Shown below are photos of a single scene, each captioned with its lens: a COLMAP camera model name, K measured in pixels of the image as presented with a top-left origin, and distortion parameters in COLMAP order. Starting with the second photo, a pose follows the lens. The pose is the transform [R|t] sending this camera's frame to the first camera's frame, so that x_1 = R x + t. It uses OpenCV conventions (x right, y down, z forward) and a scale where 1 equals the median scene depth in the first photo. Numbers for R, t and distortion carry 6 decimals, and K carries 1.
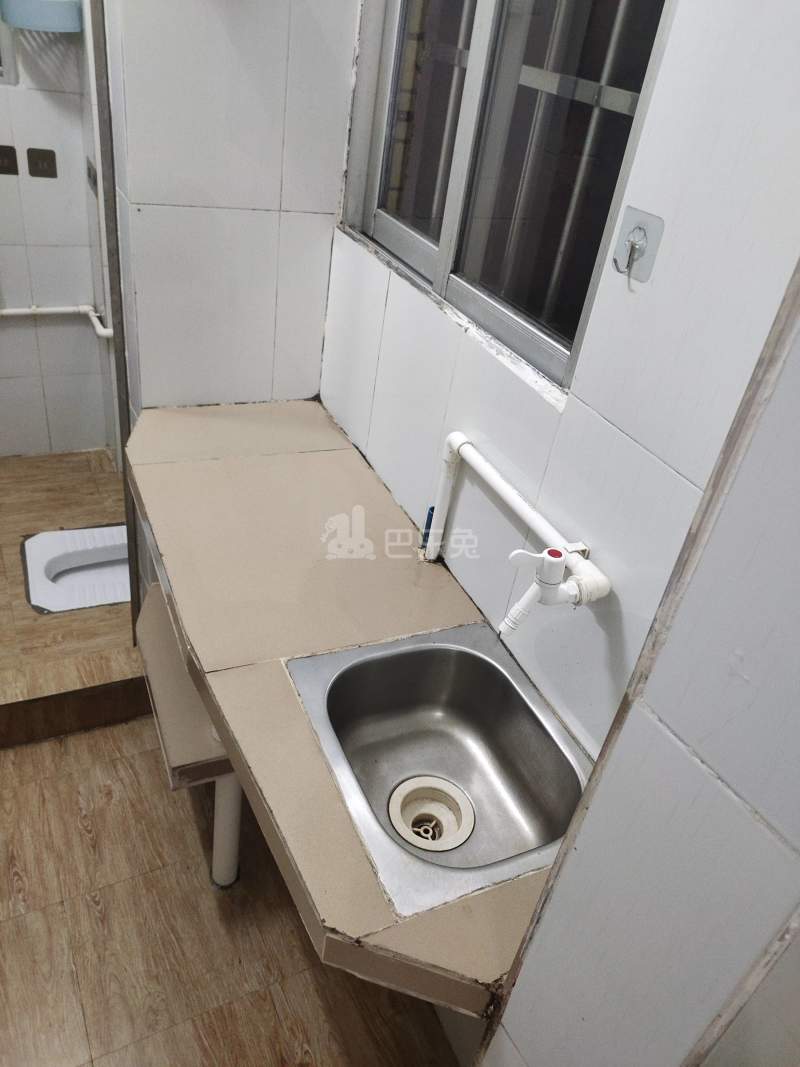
lens RADIAL K [[776.9, 0, 380.7], [0, 776.9, 535.2], [0, 0, 1]] dist [0.052496, -0.050838]
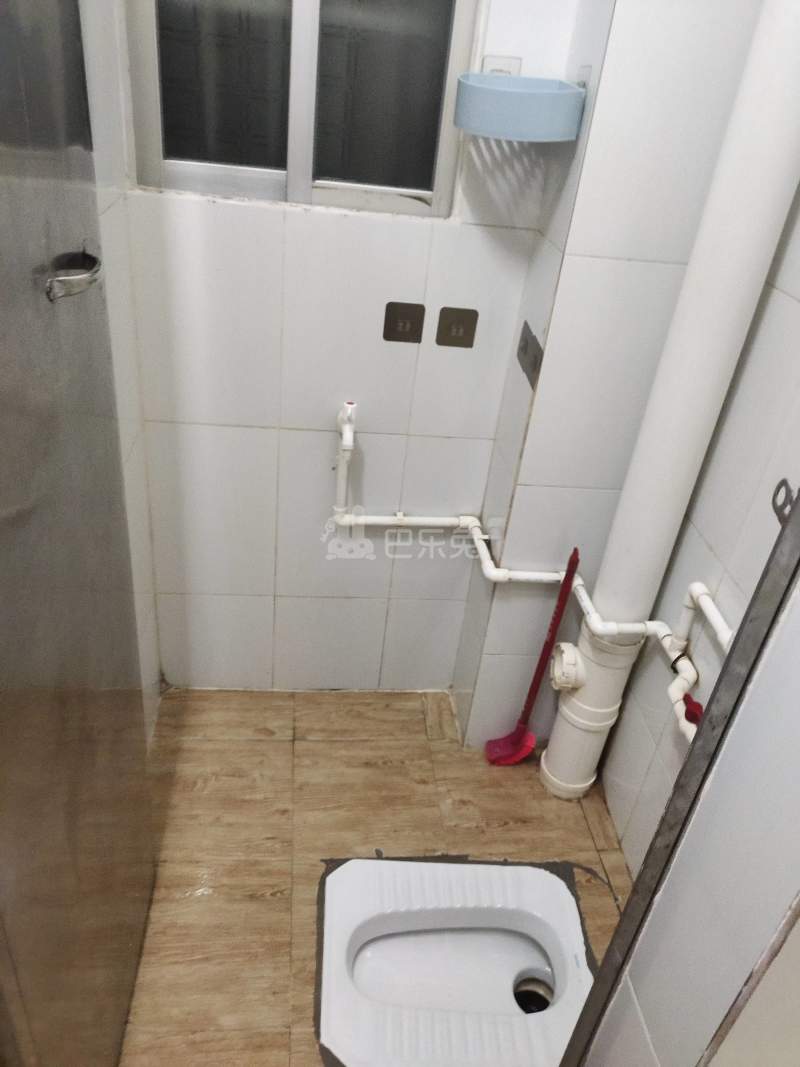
lens RADIAL K [[776.9, 0, 380.7], [0, 776.9, 535.2], [0, 0, 1]] dist [0.052496, -0.050838]
pose [[0.928605, 0.153343, -0.337905, -0.219756], [-0.181293, 0.982023, -0.052568, -0.232033], [0.323769, 0.110074, 0.939711, 0.344204]]
